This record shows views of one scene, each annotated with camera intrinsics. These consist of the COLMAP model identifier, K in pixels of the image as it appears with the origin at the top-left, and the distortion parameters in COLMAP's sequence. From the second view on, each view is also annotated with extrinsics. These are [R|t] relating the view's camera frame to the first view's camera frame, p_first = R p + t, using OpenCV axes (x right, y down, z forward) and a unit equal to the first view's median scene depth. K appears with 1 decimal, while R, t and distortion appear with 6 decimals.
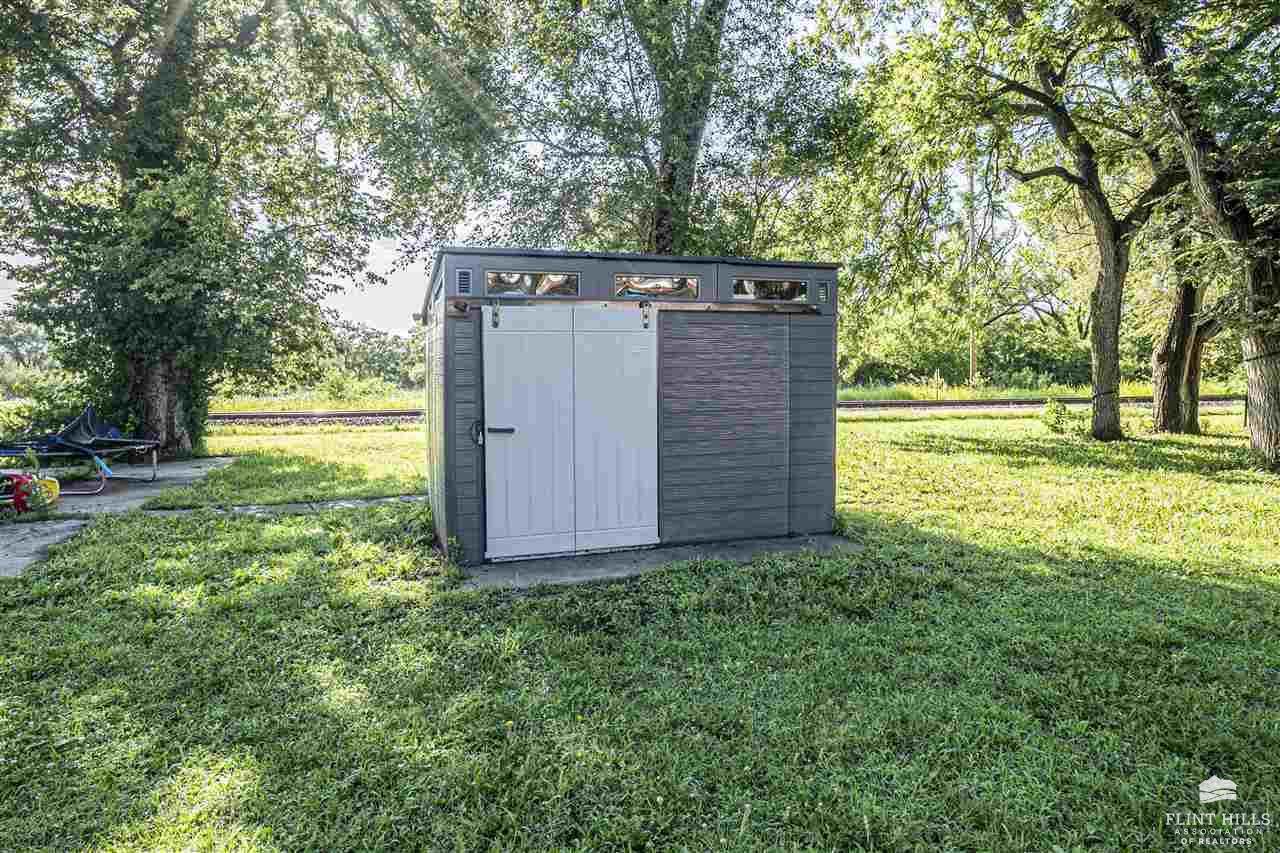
lens RADIAL K [[770.8, 0, 640.0], [0, 770.8, 426.5], [0, 0, 1]] dist [-0.003056, -0.000413]
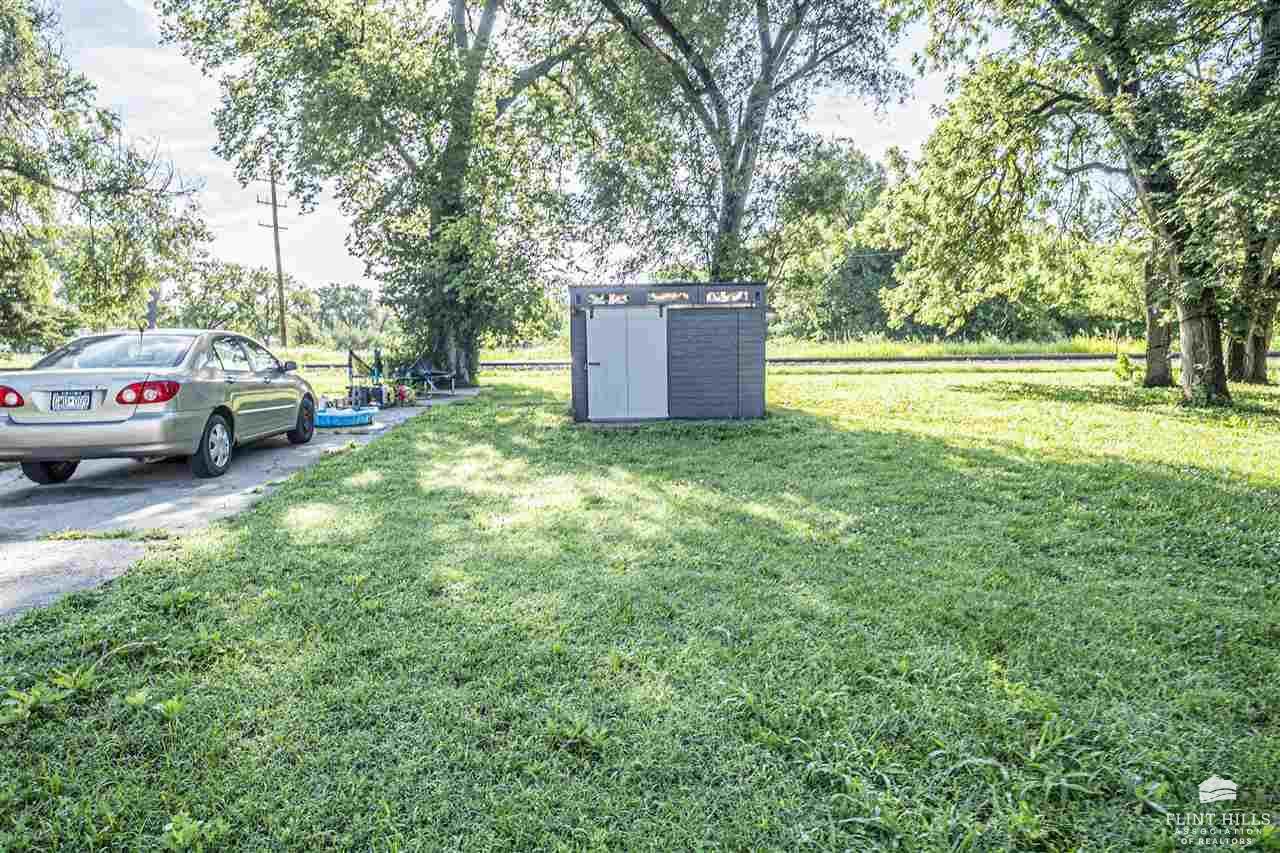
lens RADIAL K [[679.1, 0, 640.0], [0, 679.1, 426.5], [0, 0, 1]] dist [-0.002914, -0.000688]
pose [[0.962062, 0.032484, -0.270890, 0.173603], [-0.012423, 0.997073, 0.075444, 0.012717], [0.272547, -0.069217, 0.959649, -0.319360]]
